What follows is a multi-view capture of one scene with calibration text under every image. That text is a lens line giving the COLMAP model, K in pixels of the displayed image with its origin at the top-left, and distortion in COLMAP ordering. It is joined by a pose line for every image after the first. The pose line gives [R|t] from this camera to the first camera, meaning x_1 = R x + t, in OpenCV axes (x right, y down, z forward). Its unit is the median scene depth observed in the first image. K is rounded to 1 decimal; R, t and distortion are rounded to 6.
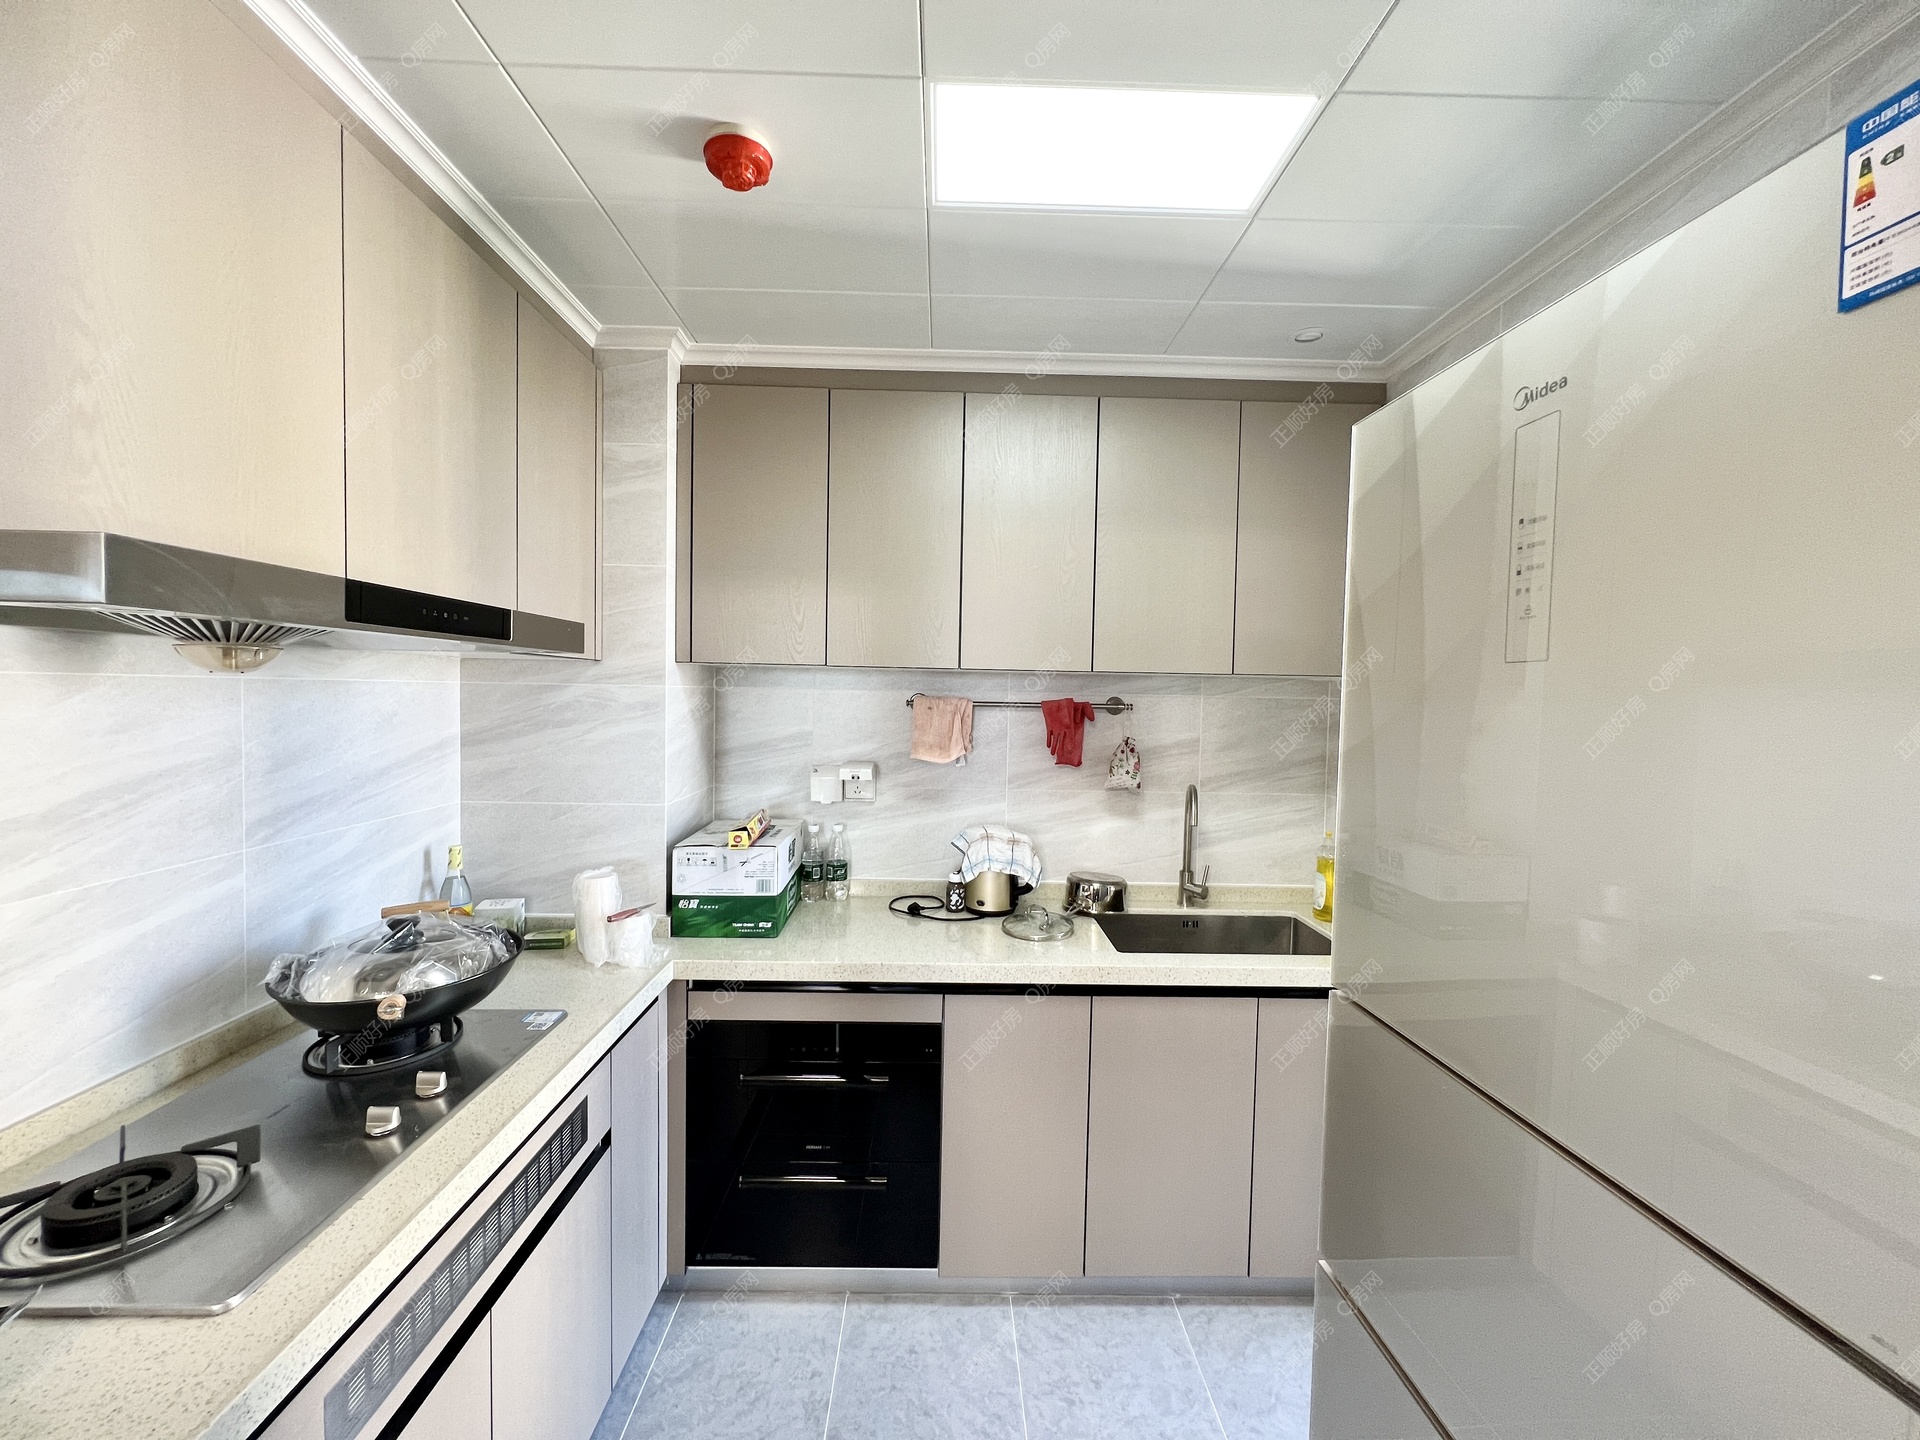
lens RADIAL K [[764.9, 0, 960.0], [0, 764.9, 720.0], [0, 0, 1]] dist [-0.001596, -0.000273]
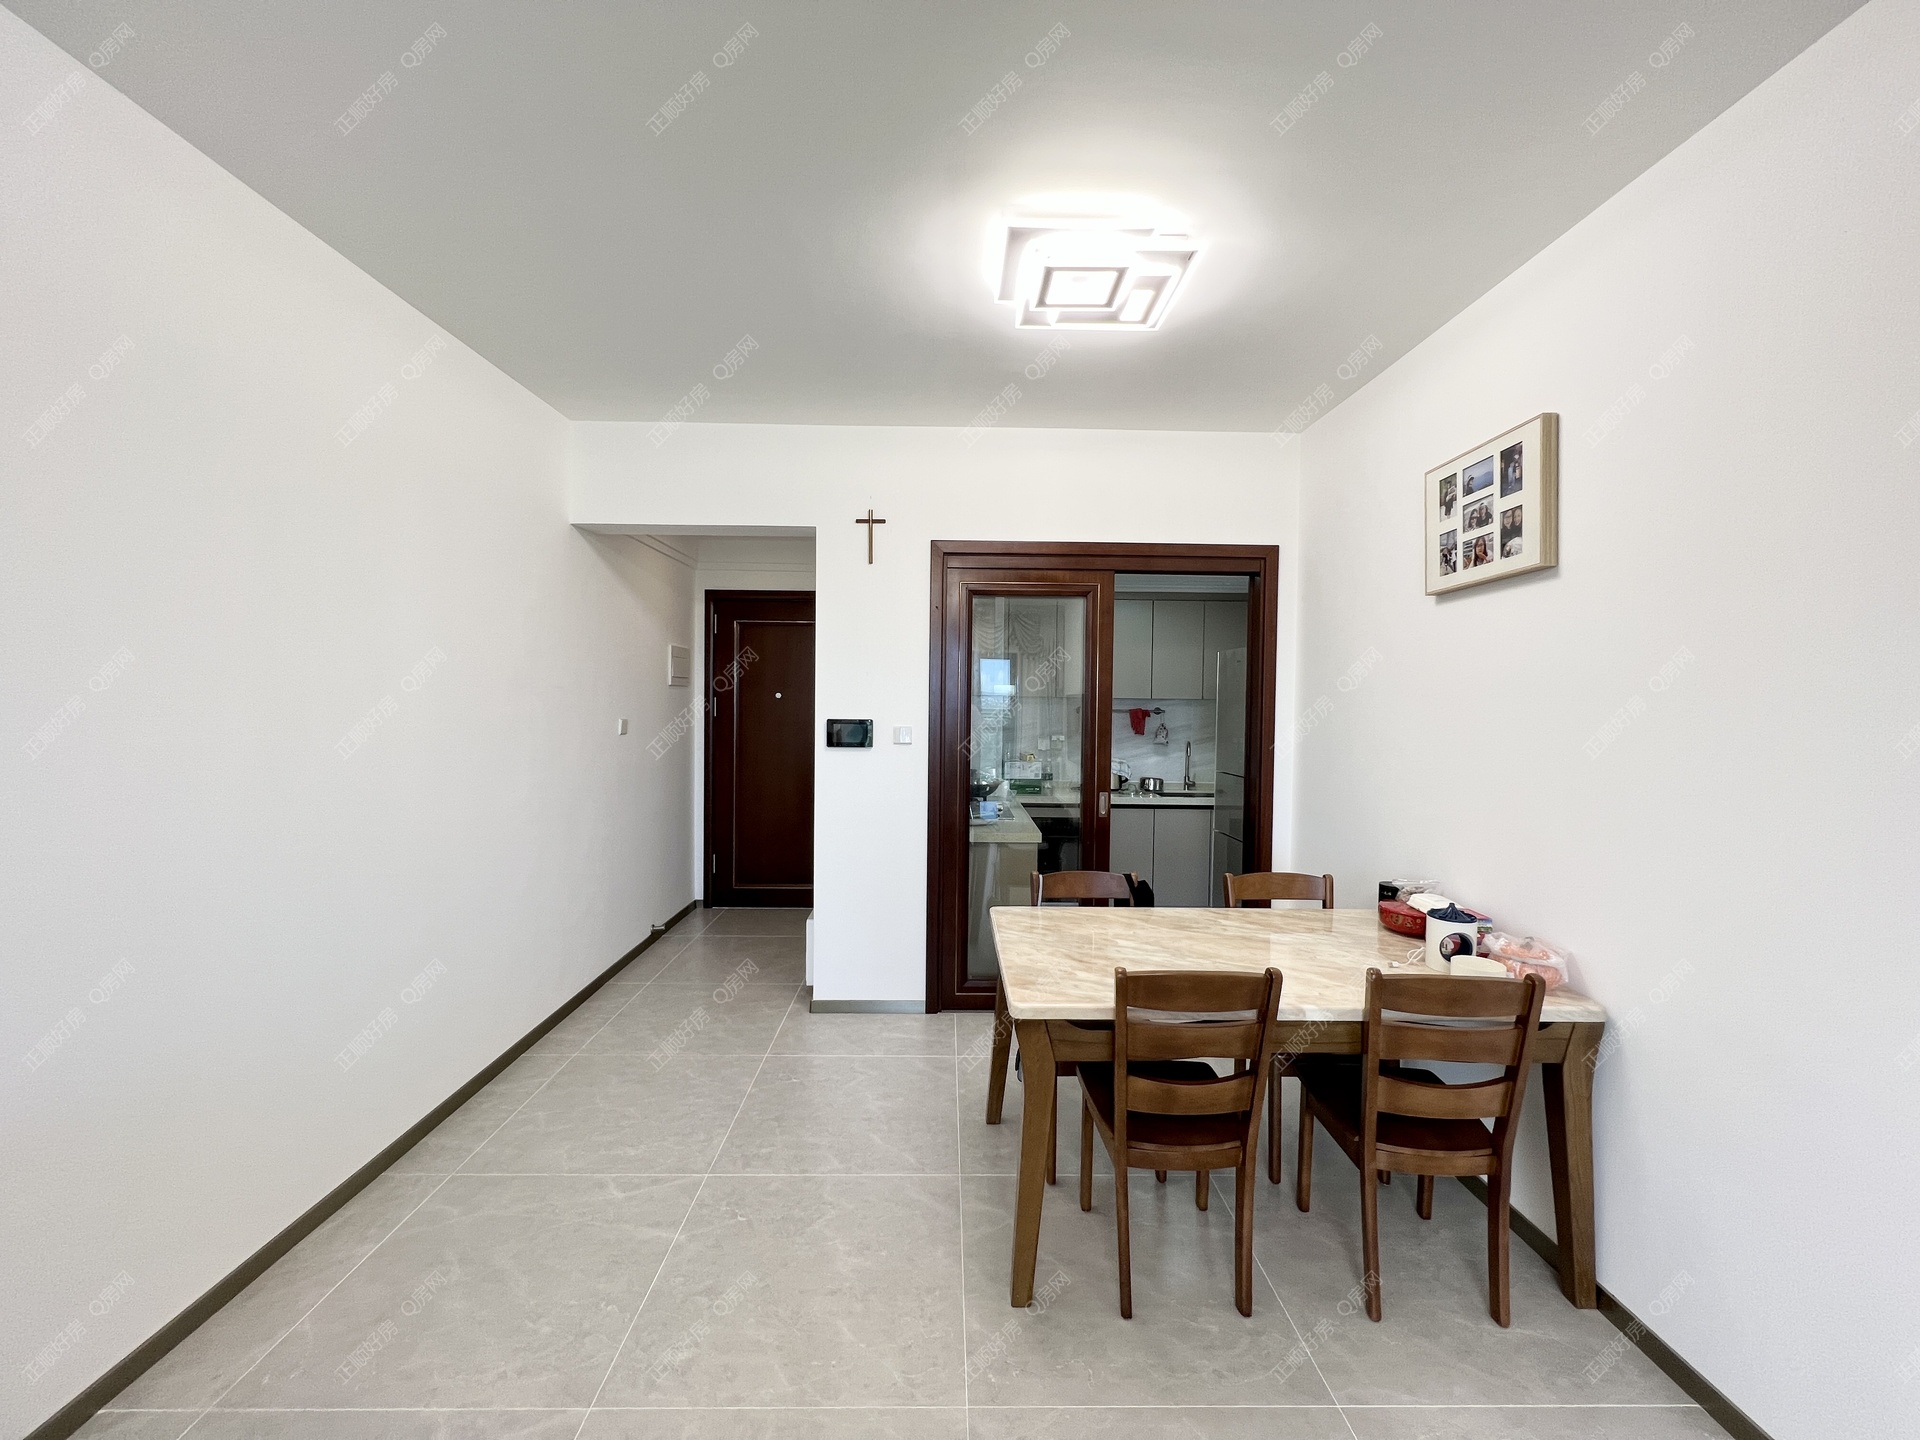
lens RADIAL K [[764.9, 0, 960.0], [0, 764.9, 720.0], [0, 0, 1]] dist [-0.001596, -0.000273]
pose [[1.000000, -0.000220, -0.000105, -0.458375], [0.000220, 1.000000, -0.000155, 0.011378], [0.000105, 0.000155, 1.000000, -1.554493]]
